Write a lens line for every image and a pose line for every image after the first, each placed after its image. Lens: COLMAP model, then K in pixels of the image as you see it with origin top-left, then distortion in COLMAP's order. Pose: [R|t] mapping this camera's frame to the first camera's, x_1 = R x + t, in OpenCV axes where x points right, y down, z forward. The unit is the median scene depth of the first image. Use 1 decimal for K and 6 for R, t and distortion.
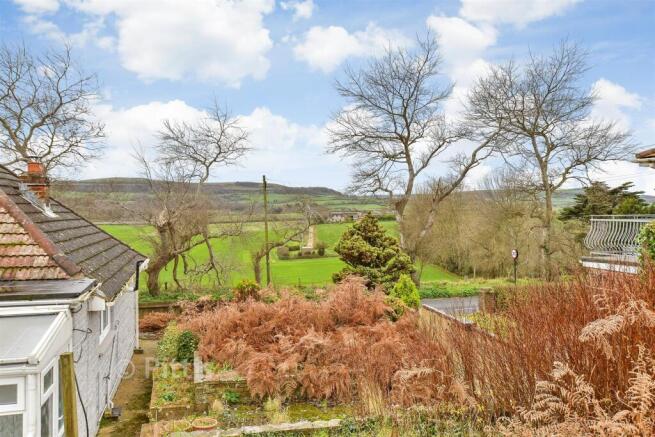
lens RADIAL K [[539.9, 0, 326.8], [0, 539.9, 222.4], [0, 0, 1]] dist [0.014933, 0.006120]
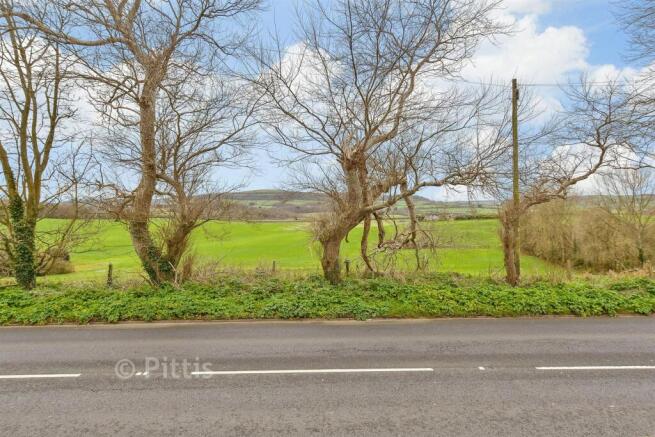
lens RADIAL K [[395.1, 0, 327.9], [0, 395.1, 218.3], [0, 0, 1]] dist [-0.002543, -0.000231]
pose [[0.979709, 0.001092, -0.200424, -0.240781], [-0.005571, 0.999747, -0.021785, 0.075554], [0.200350, 0.022460, 0.979467, 0.584970]]
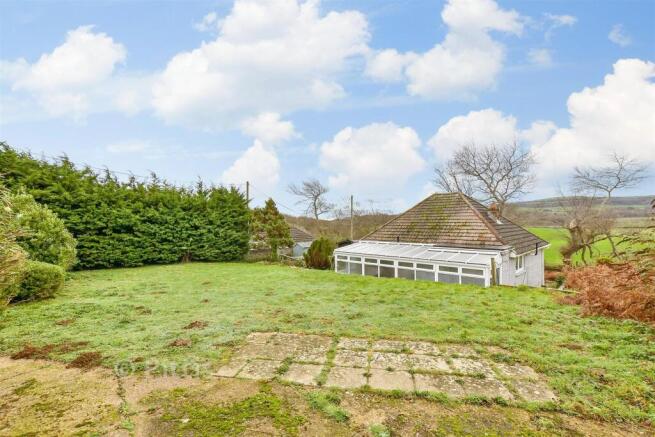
lens RADIAL K [[295.3, 0, 325.9], [0, 295.3, 218.9], [0, 0, 1]] dist [-0.001274, 0.000061]
pose [[0.508235, -0.011284, -0.861144, 0.108919], [-0.008856, 0.999793, -0.018328, 0.000005], [0.861173, 0.016941, 0.508030, -0.166279]]
